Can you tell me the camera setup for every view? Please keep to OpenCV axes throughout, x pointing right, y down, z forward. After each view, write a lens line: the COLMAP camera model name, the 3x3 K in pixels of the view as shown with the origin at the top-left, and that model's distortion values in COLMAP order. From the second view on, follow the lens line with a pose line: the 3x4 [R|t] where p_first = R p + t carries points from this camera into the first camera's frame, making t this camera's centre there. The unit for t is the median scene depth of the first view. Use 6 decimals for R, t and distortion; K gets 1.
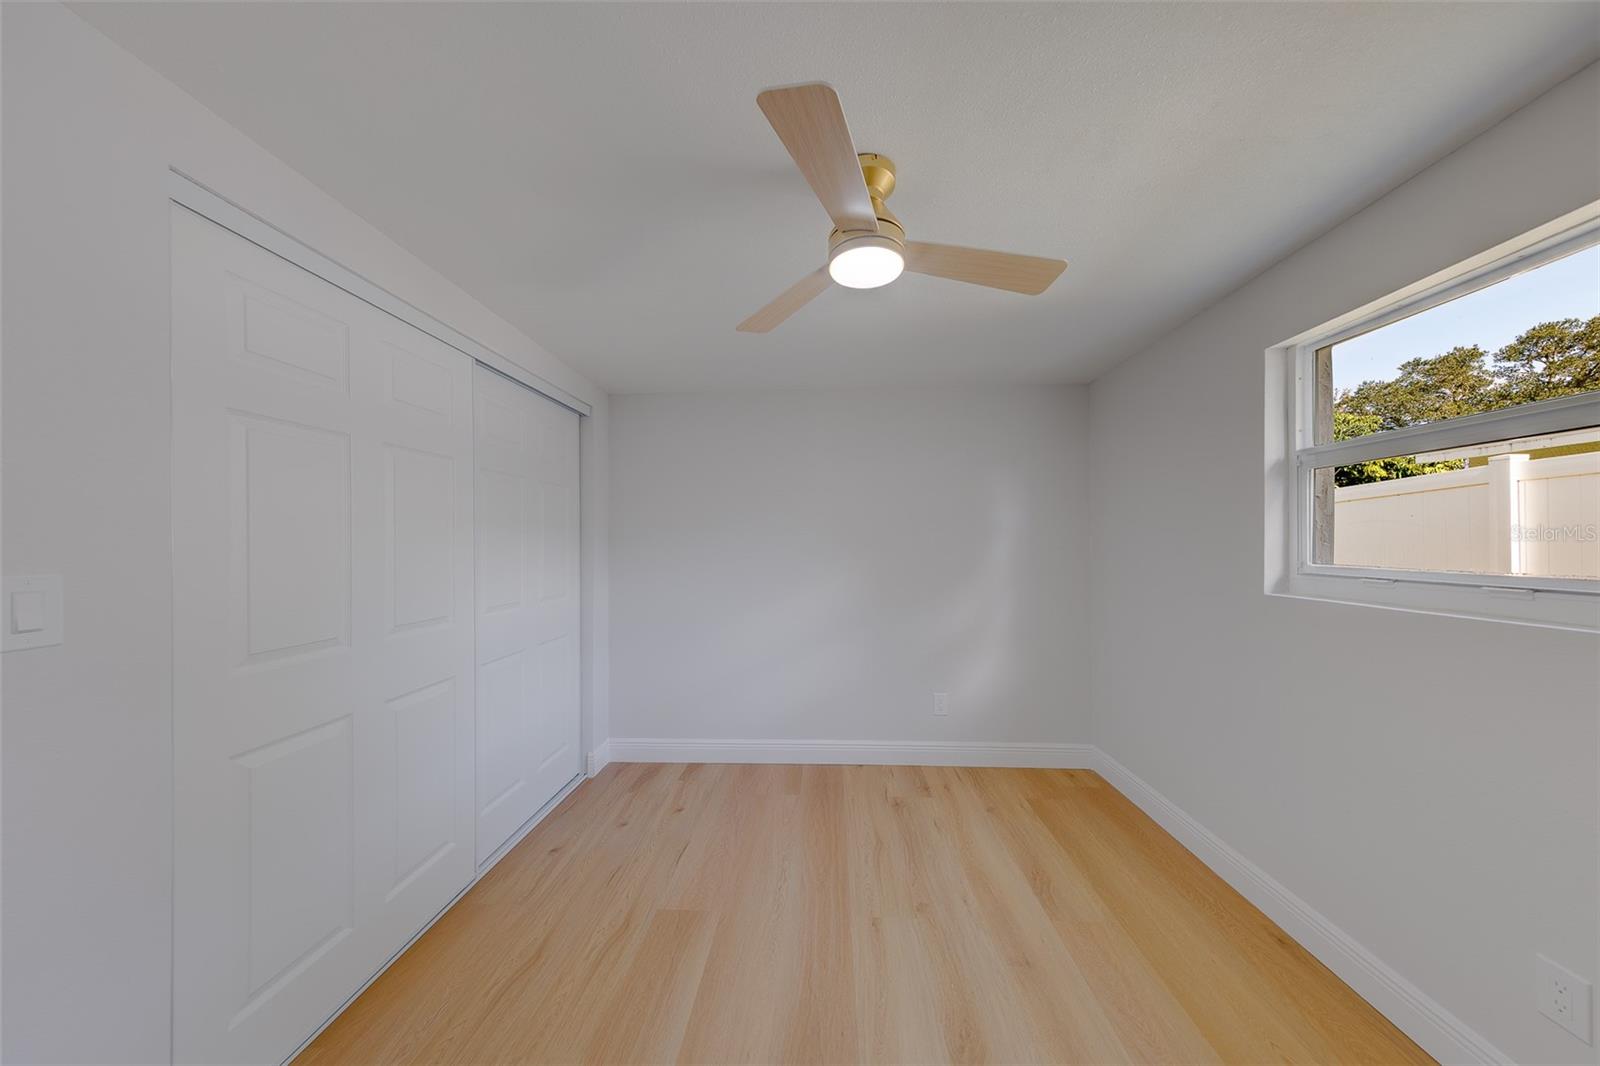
lens RADIAL K [[503.5, 0, 803.7], [0, 503.5, 540.8], [0, 0, 1]] dist [0.001189, 0.000001]
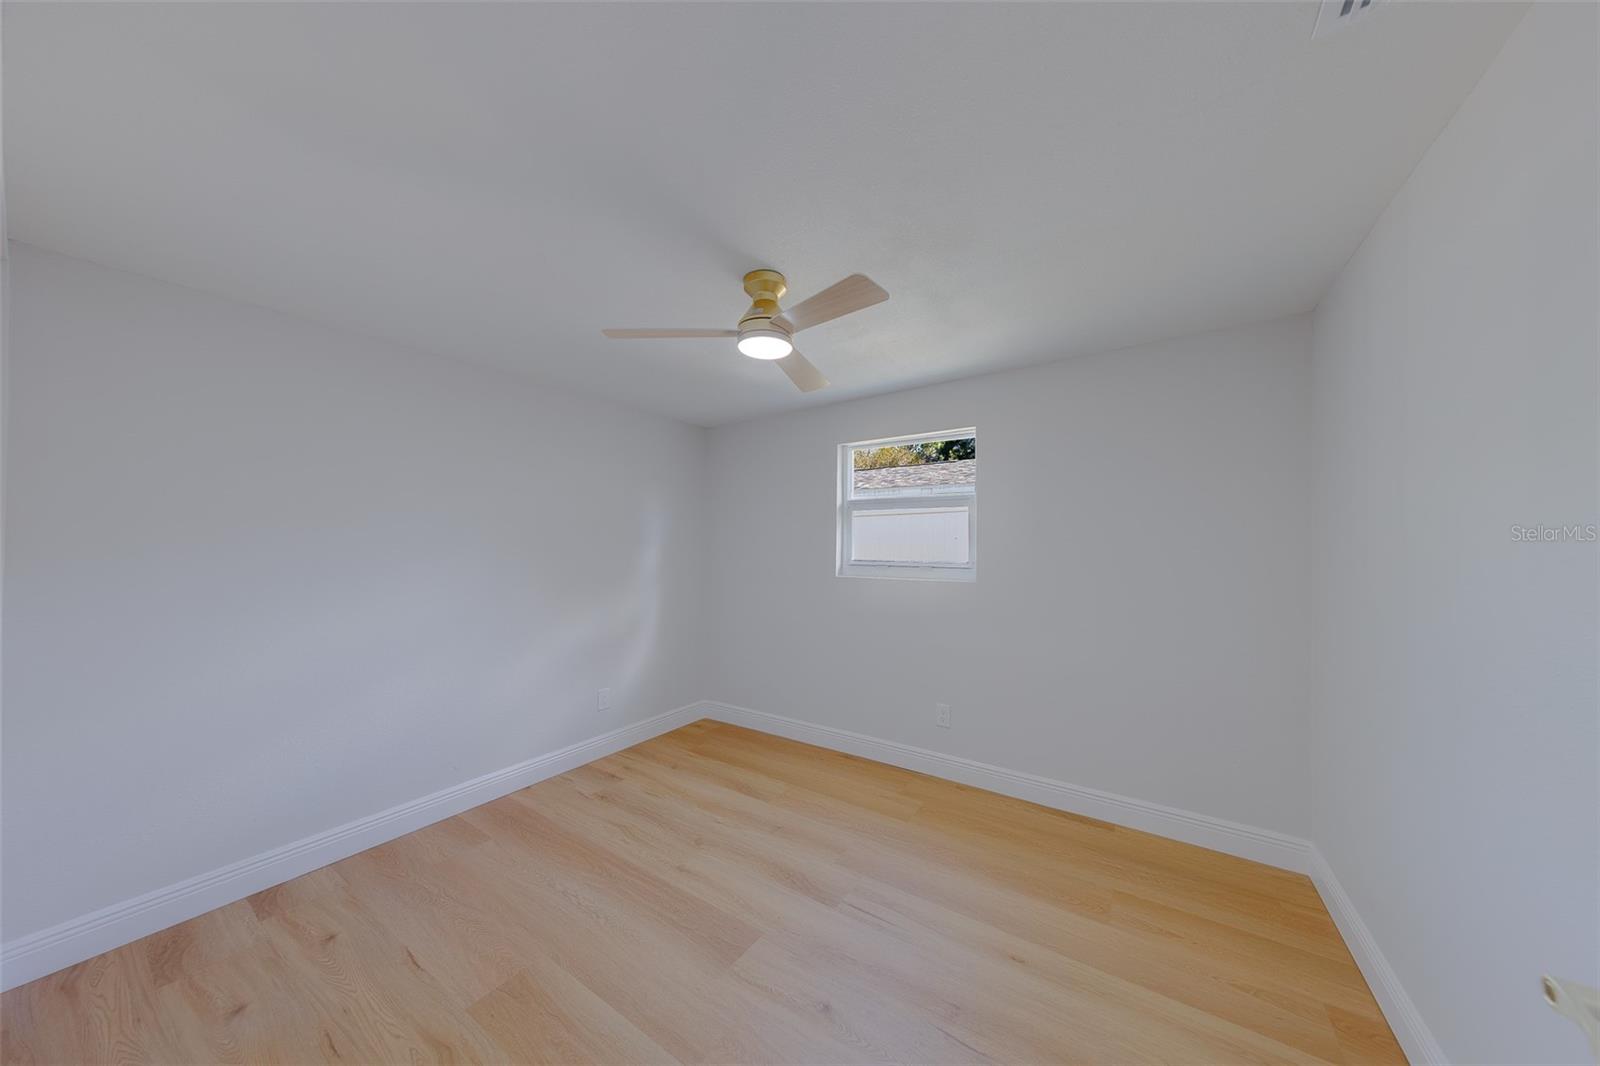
lens RADIAL K [[503.5, 0, 803.7], [0, 503.5, 540.8], [0, 0, 1]] dist [0.001189, 0.000001]
pose [[0.517116, 0.016549, 0.855755, -0.673206], [-0.003614, 0.999846, -0.017152, 0.009447], [-0.855907, 0.005777, 0.517097, 0.131024]]
